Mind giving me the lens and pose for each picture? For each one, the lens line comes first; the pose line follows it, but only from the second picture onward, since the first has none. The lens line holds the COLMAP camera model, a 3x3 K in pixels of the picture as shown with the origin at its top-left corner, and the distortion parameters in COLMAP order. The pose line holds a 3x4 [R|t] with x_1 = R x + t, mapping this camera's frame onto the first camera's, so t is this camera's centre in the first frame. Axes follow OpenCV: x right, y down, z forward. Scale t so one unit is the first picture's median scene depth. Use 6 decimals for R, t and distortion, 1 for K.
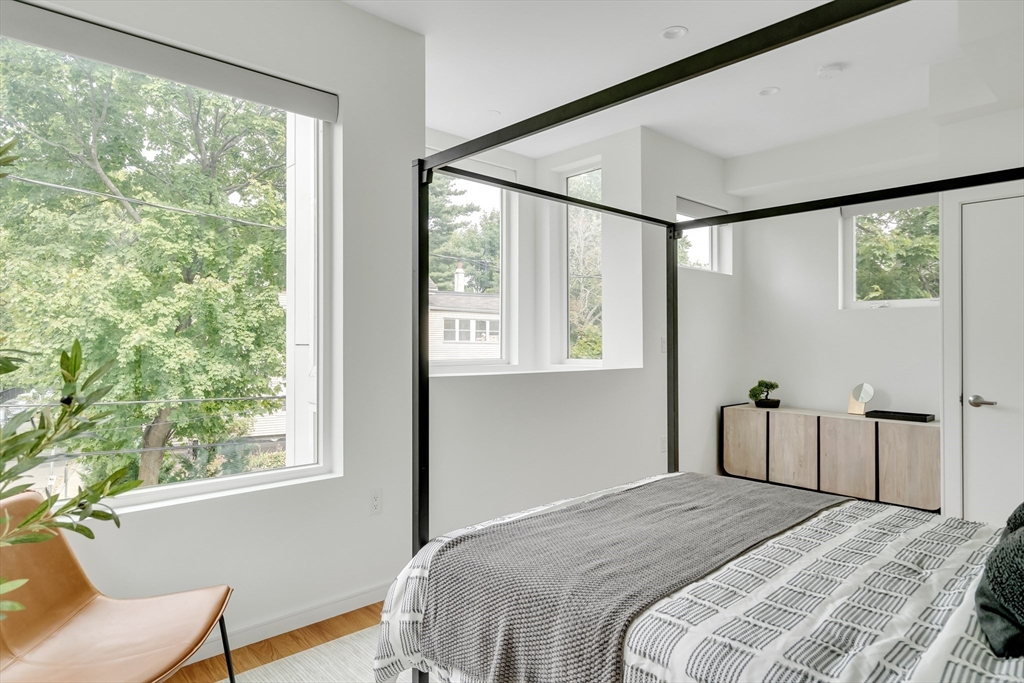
lens RADIAL K [[596.4, 0, 511.5], [0, 596.4, 339.9], [0, 0, 1]] dist [0.009340, 0.000880]
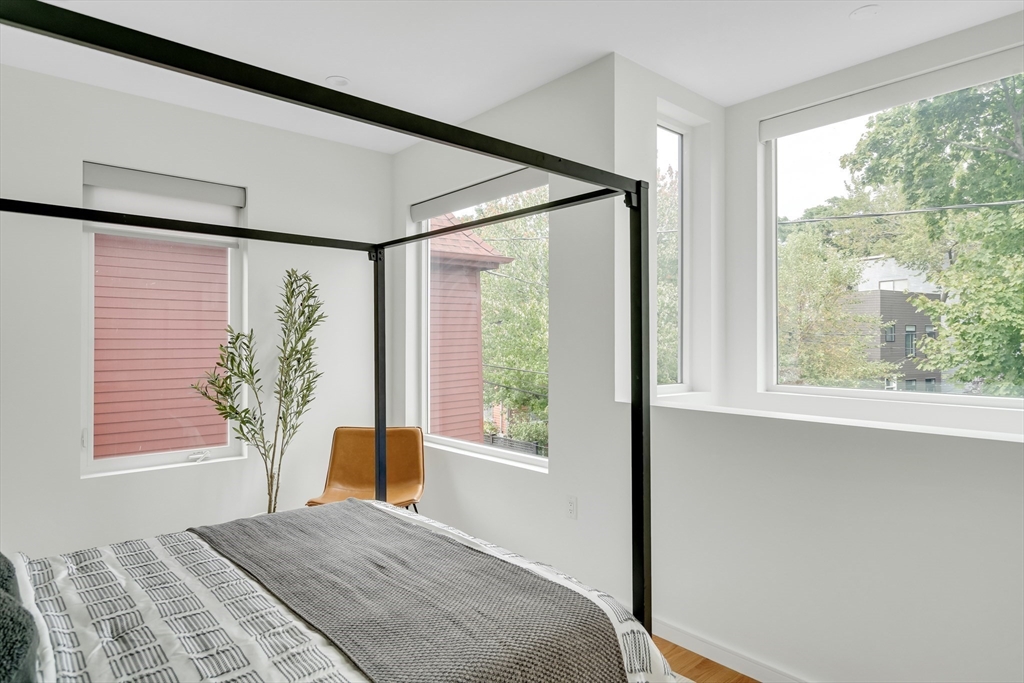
lens RADIAL K [[596.4, 0, 511.9], [0, 596.4, 342.9], [0, 0, 1]] dist [0.009340, 0.000880]
pose [[-0.024198, -0.000635, -0.999707, 1.549603], [0.005555, 0.999984, -0.000770, -0.061530], [0.999692, -0.005572, -0.024194, 1.594473]]
